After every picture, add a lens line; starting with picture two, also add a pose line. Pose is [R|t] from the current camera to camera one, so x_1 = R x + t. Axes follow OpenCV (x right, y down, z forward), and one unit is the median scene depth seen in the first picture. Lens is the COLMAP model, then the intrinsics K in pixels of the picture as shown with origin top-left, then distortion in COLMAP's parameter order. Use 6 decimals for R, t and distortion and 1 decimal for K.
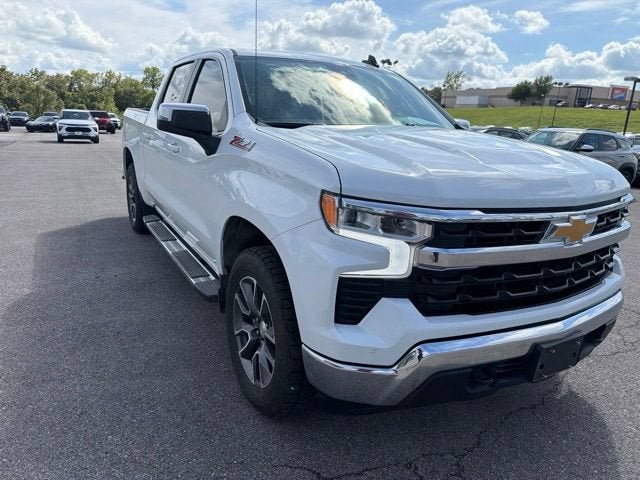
lens RADIAL K [[455.7, 0, 321.3], [0, 455.7, 237.8], [0, 0, 1]] dist [0.031427, -0.036300]
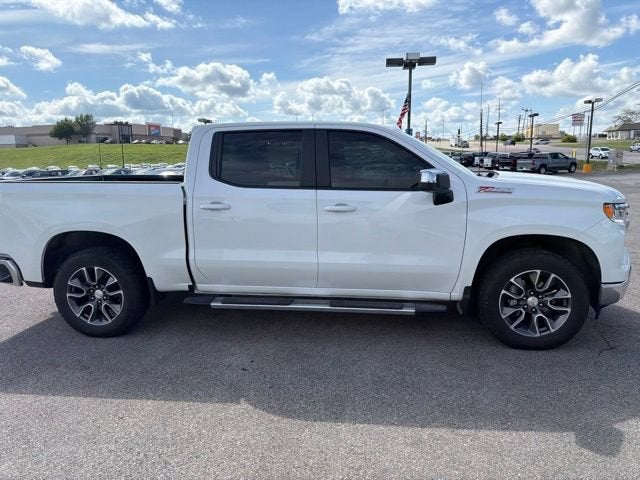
lens RADIAL K [[455.7, 0, 324.0], [0, 455.7, 237.5], [0, 0, 1]] dist [0.031427, -0.036300]
pose [[0.605132, -0.197330, 0.771282, -1.771219], [0.254892, 0.965821, 0.047119, -0.279120], [-0.754218, 0.168080, 0.634747, 0.499491]]
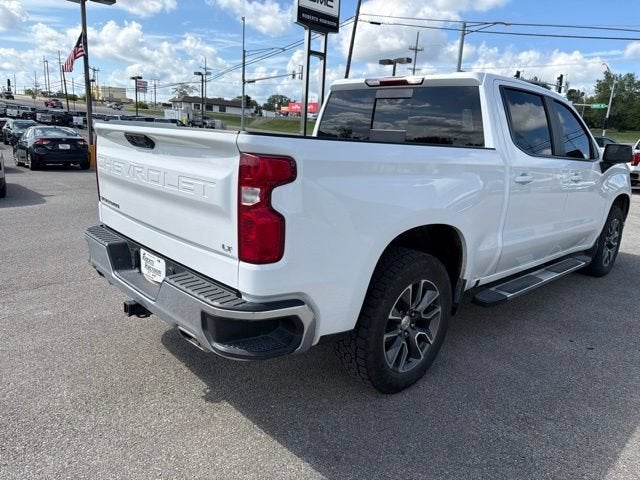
lens RADIAL K [[455.7, 0, 324.7], [0, 455.7, 244.2], [0, 0, 1]] dist [0.031427, -0.036300]
pose [[-0.233359, -0.295893, 0.926278, -1.910671], [0.183596, 0.922038, 0.340792, -0.816862], [-0.954901, 0.249588, -0.160841, 2.701449]]
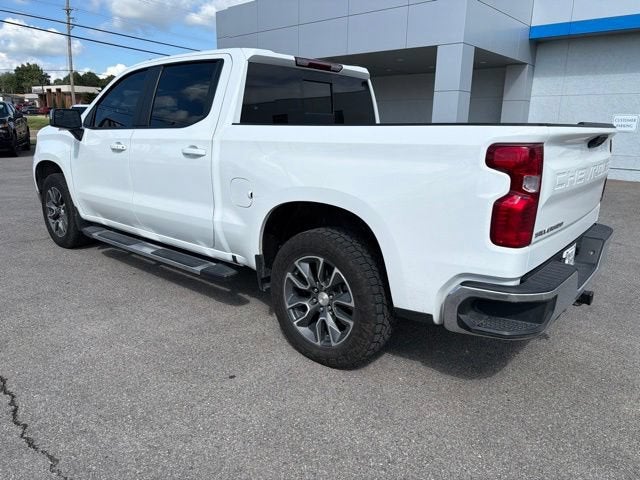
lens RADIAL K [[455.7, 0, 321.2], [0, 455.7, 241.1], [0, 0, 1]] dist [0.031427, -0.036300]
pose [[-0.939472, 0.017881, -0.342159, 0.165201], [-0.151989, 0.873254, 0.462954, -0.953126], [0.307070, 0.486937, -0.817680, 3.667394]]
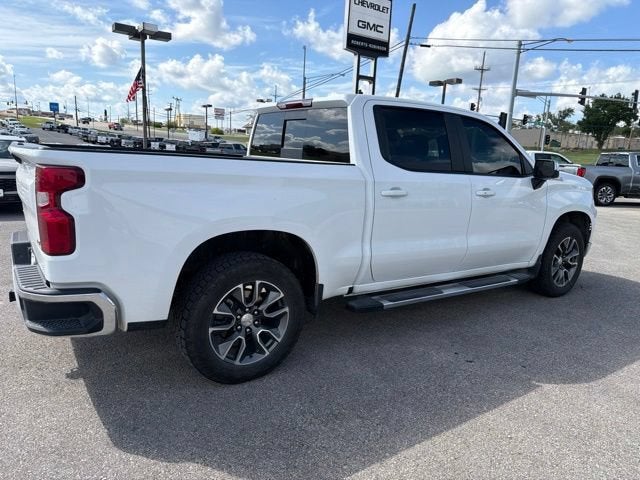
lens RADIAL K [[455.7, 0, 319.1], [0, 455.7, 242.8], [0, 0, 1]] dist [0.031427, -0.036300]
pose [[-0.074049, -0.253159, 0.964587, -2.132896], [0.208585, 0.941916, 0.263221, -0.697254], [-0.975197, 0.220690, -0.016943, 2.147699]]
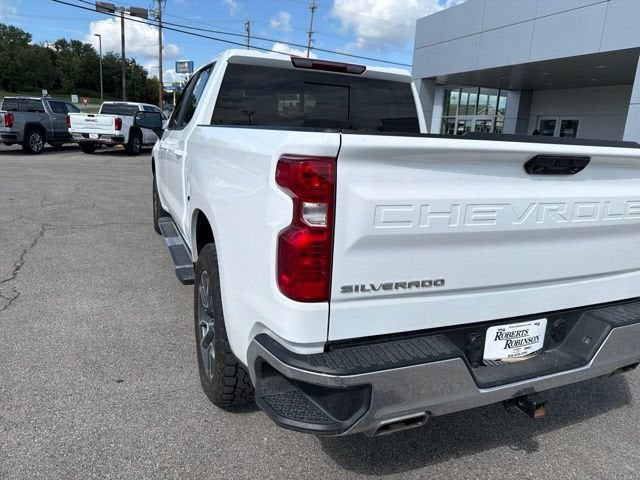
lens RADIAL K [[455.7, 0, 322.4], [0, 455.7, 234.7], [0, 0, 1]] dist [0.031427, -0.036300]
pose [[-0.987299, -0.129782, 0.091633, -0.548905], [-0.070865, 0.875973, 0.477127, -0.969113], [-0.142190, 0.464574, -0.874044, 3.566668]]
